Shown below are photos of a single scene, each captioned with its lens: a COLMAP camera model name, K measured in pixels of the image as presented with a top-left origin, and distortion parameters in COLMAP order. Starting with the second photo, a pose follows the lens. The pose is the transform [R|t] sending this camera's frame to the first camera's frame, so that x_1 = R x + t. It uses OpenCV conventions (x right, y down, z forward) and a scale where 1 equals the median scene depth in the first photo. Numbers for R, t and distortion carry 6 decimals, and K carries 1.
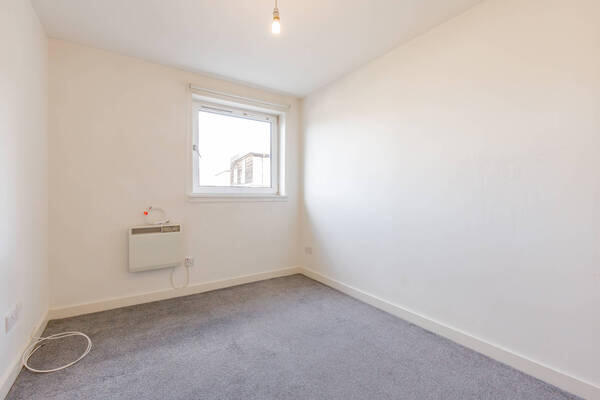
lens RADIAL K [[271.3, 0, 303.7], [0, 271.3, 193.3], [0, 0, 1]] dist [0.000621, -0.000104]
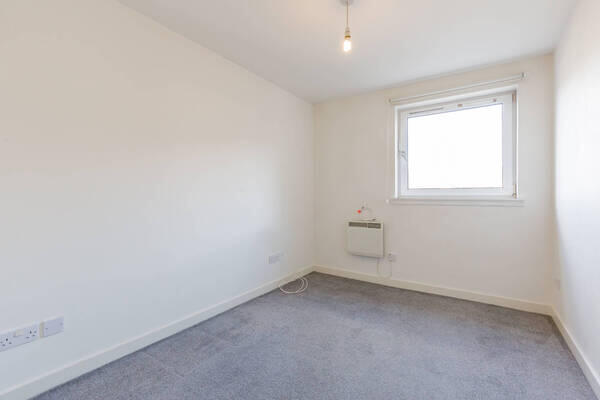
lens RADIAL K [[271.3, 0, 303.7], [0, 271.3, 193.3], [0, 0, 1]] dist [0.000621, -0.000104]
pose [[0.370750, -0.009259, -0.928687, 0.487941], [0.005023, 0.999956, -0.007964, -0.004078], [0.928719, -0.001713, 0.370780, 0.246389]]
